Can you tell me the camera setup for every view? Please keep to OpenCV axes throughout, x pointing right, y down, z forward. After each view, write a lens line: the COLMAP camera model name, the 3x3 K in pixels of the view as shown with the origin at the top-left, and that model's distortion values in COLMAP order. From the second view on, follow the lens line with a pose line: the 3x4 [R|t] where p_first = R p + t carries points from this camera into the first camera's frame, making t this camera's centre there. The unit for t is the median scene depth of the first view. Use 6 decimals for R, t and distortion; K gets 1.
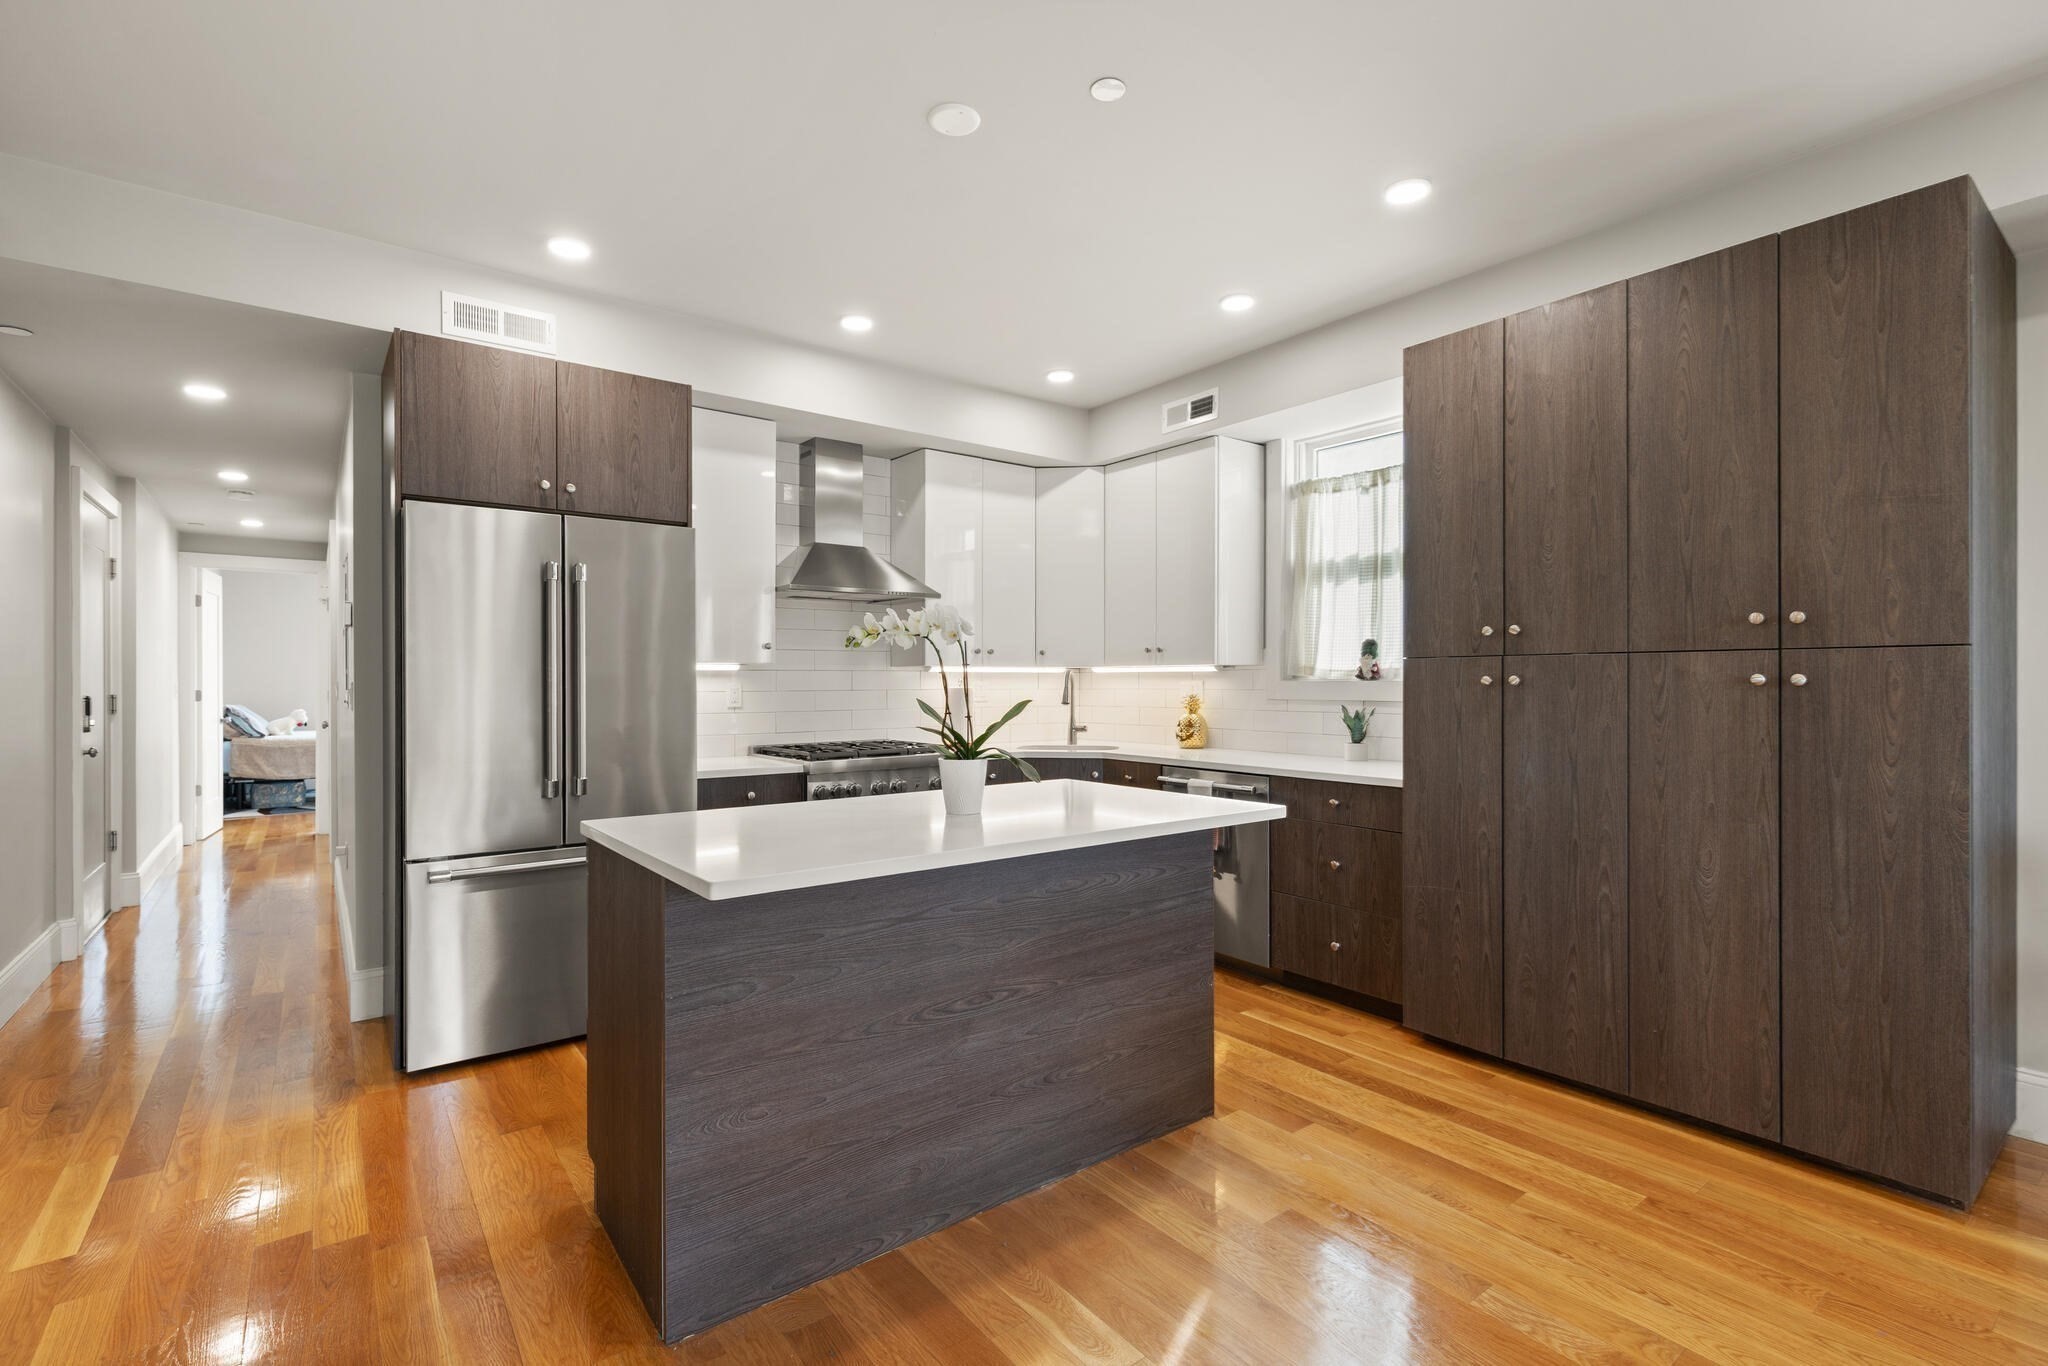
lens RADIAL K [[931.0, 0, 1031.4], [0, 931.0, 680.7], [0, 0, 1]] dist [0.001379, -0.000716]
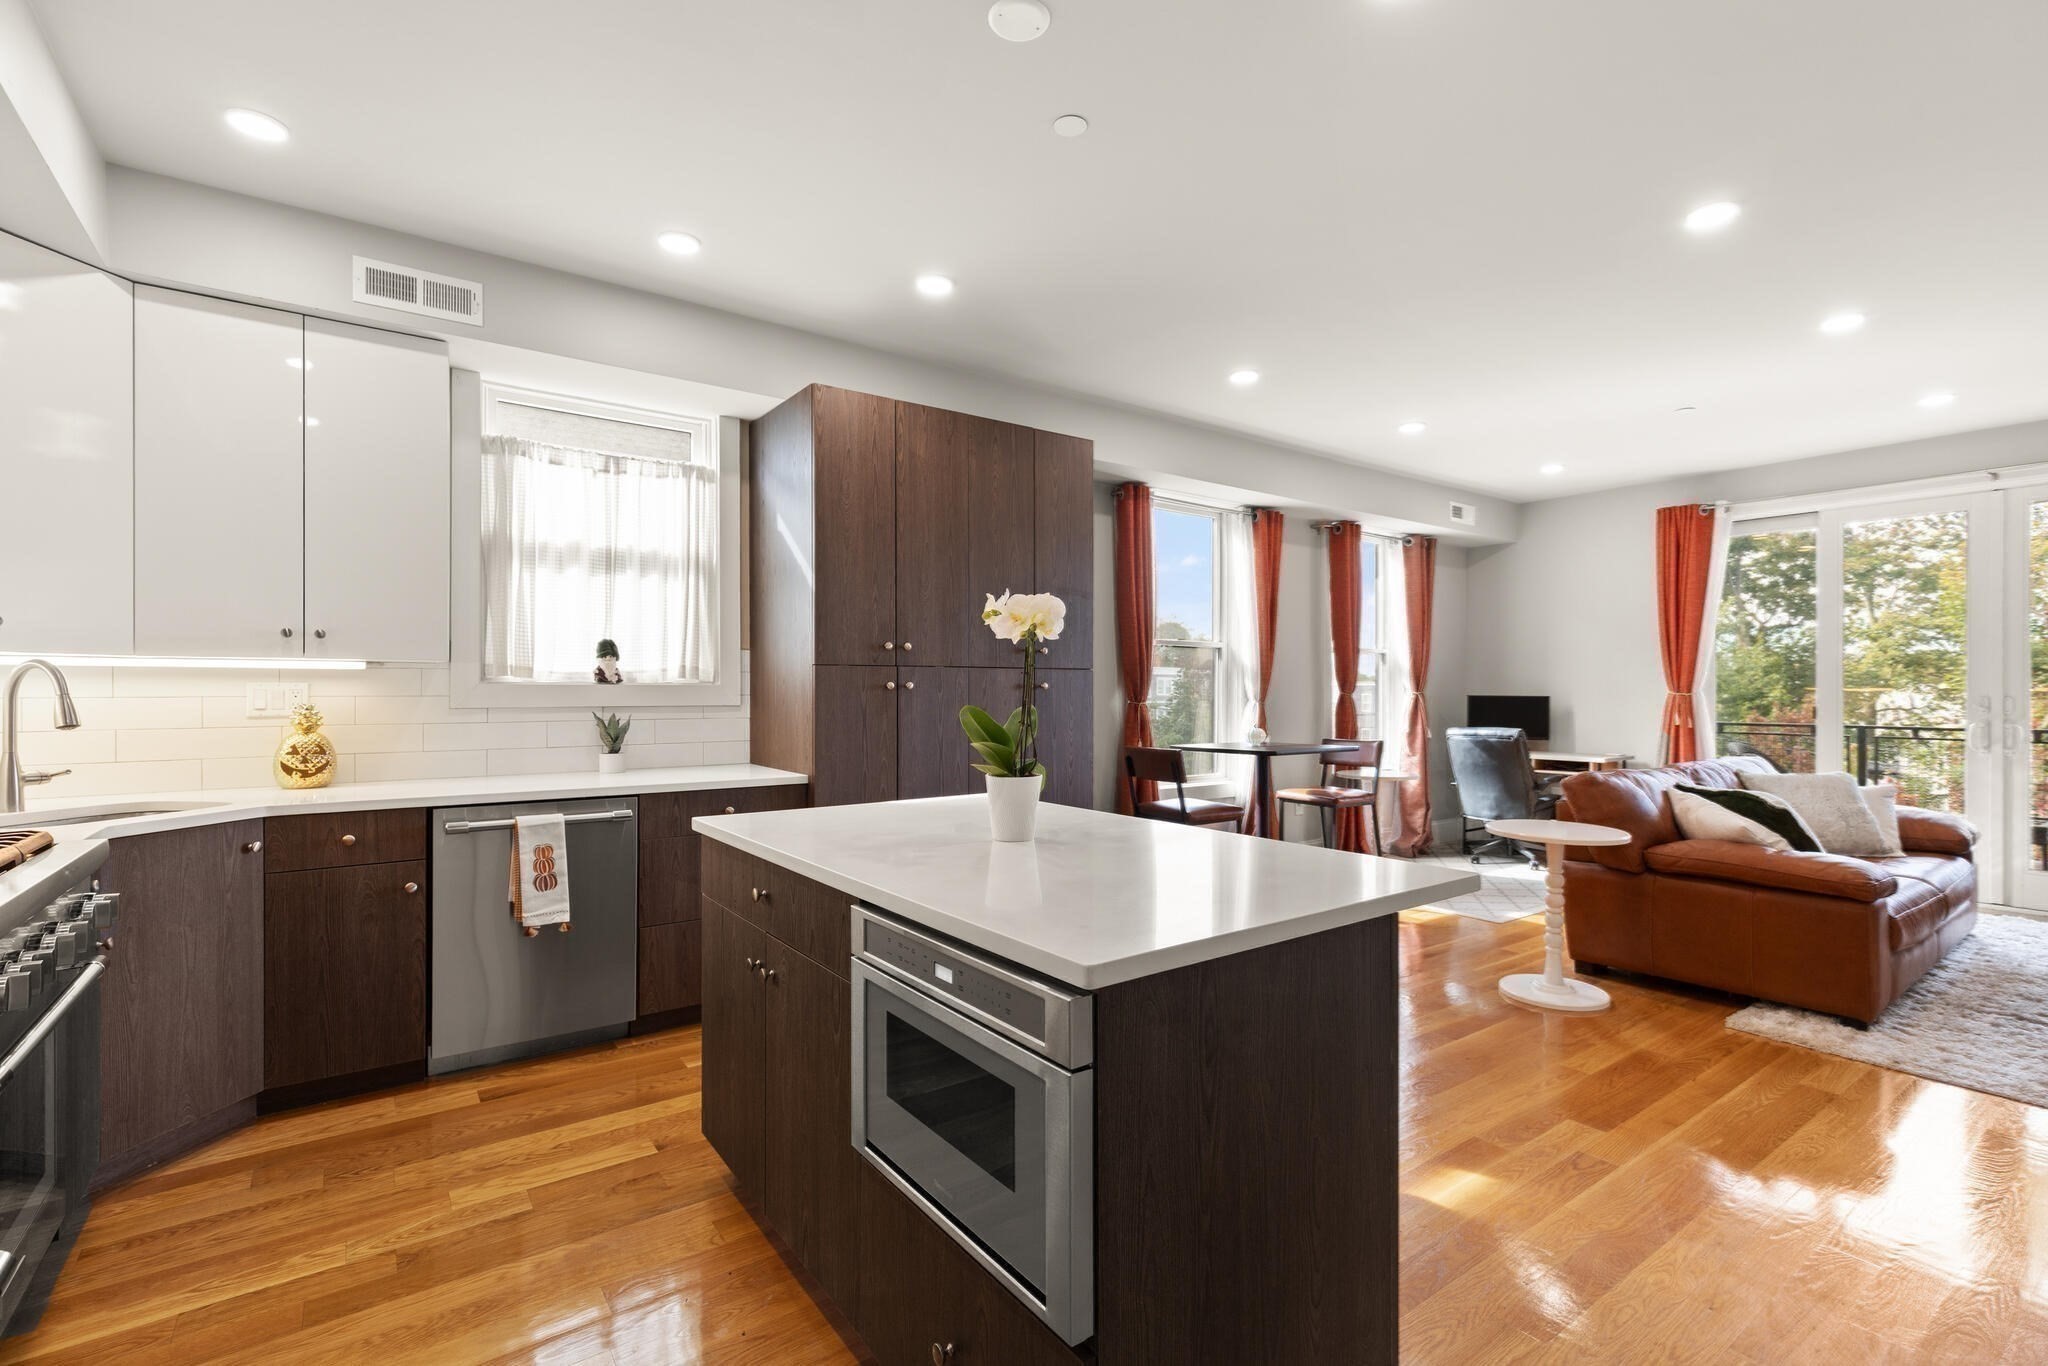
lens RADIAL K [[922.4, 0, 1023.4], [0, 922.4, 686.3], [0, 0, 1]] dist [0.001497, 0.000046]
pose [[0.024679, 0.000248, 0.999695, -0.694226], [-0.004608, 0.999989, -0.000135, 0.000210], [-0.999685, -0.004604, 0.024680, 0.741194]]
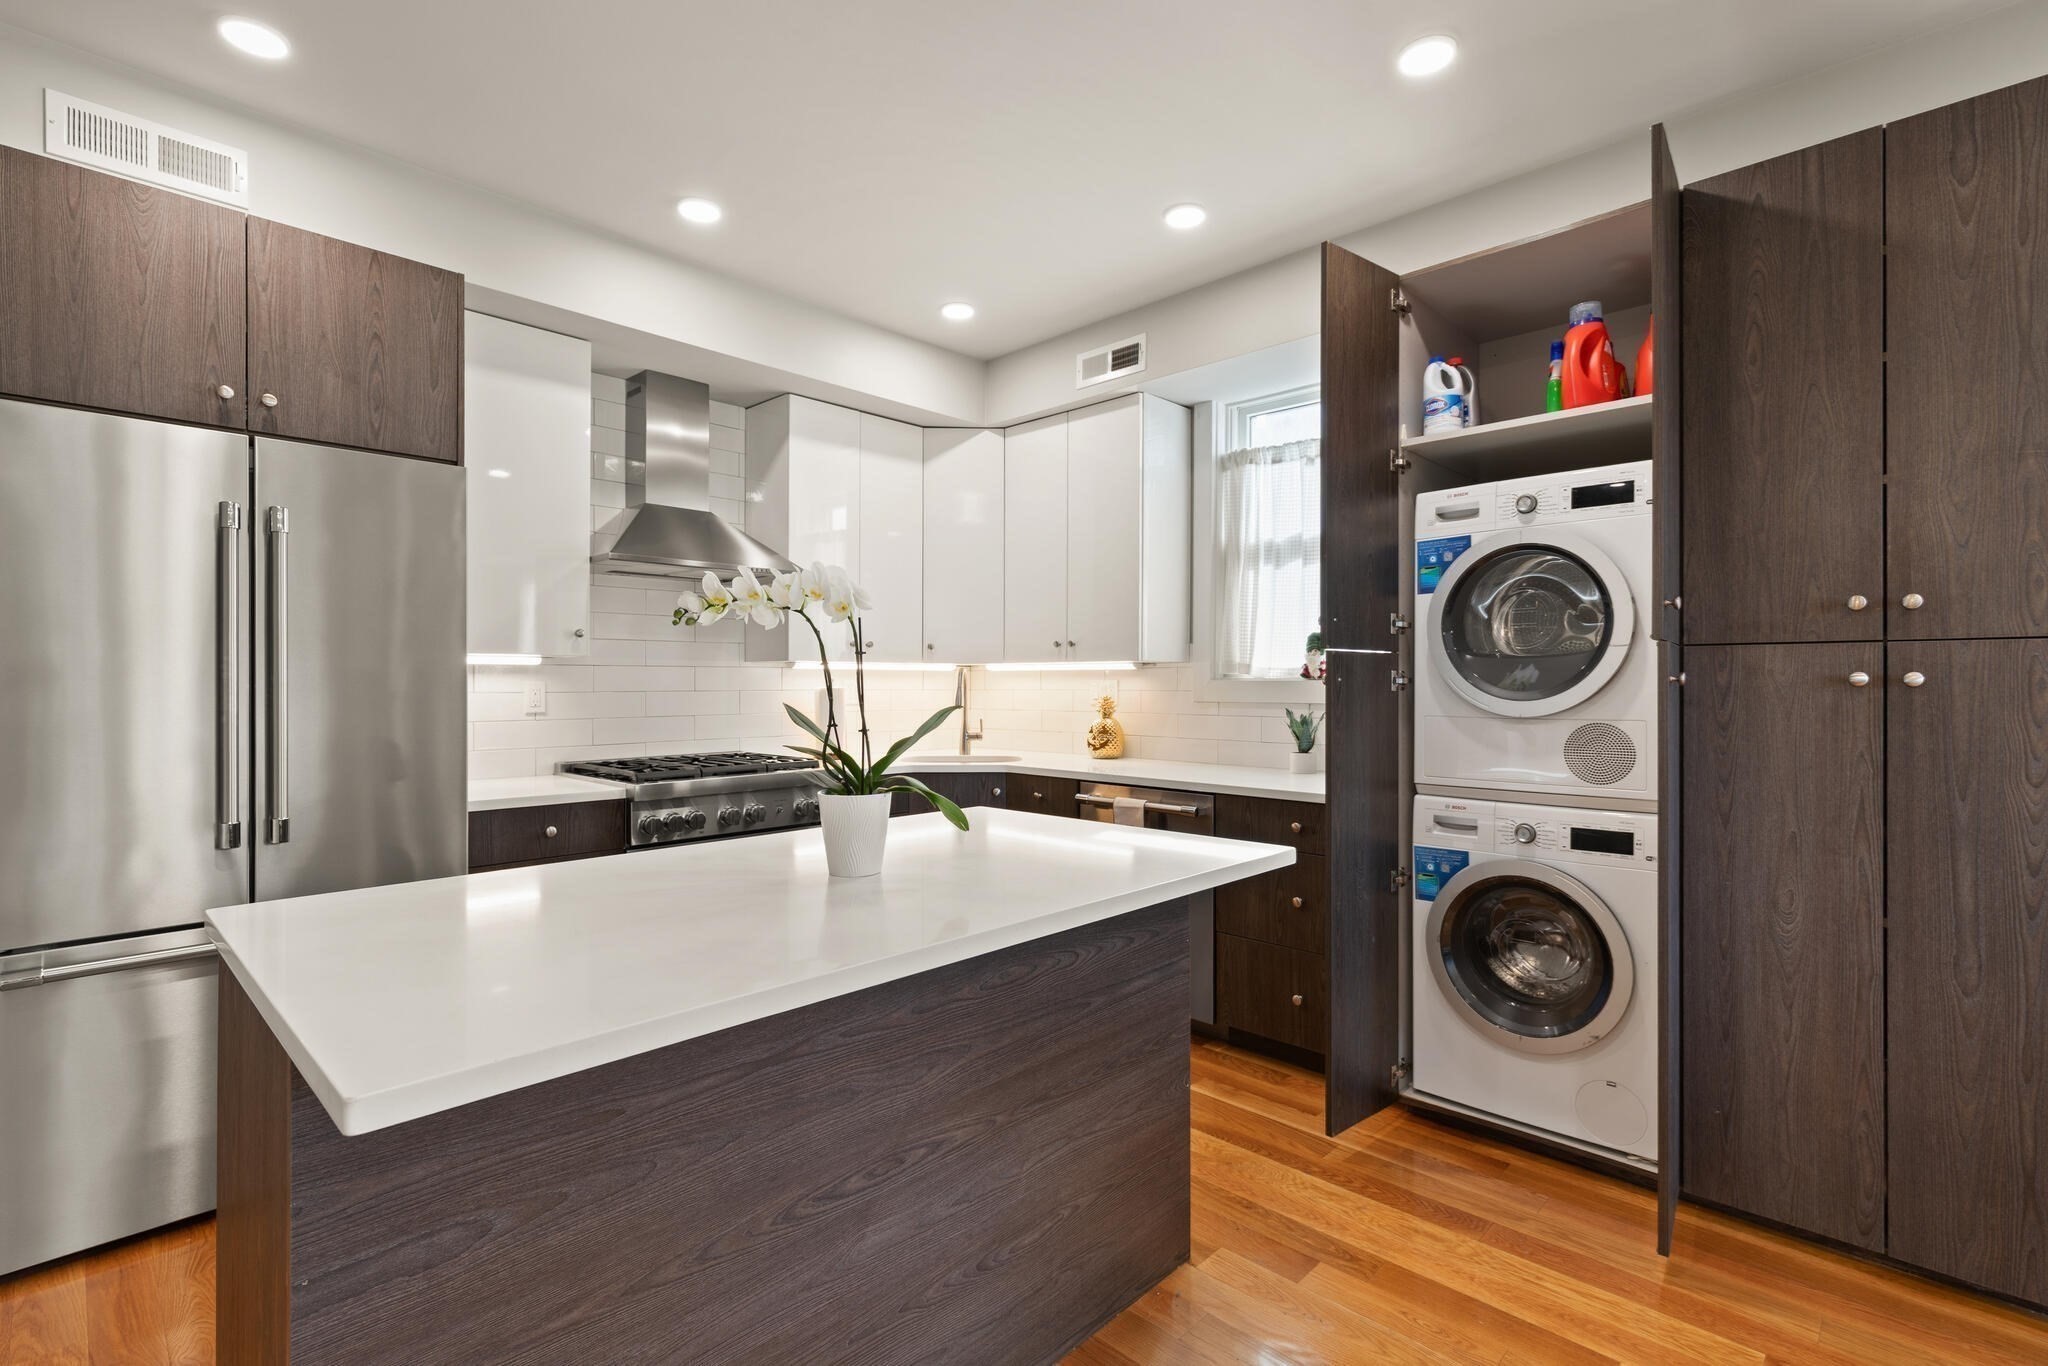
lens RADIAL K [[931.0, 0, 1031.4], [0, 931.0, 680.7], [0, 0, 1]] dist [0.001379, -0.000716]
pose [[0.988975, 0.002473, 0.148062, -0.035773], [-0.002363, 0.999997, -0.000920, 0.002289], [-0.148064, 0.000560, 0.988978, 0.238477]]
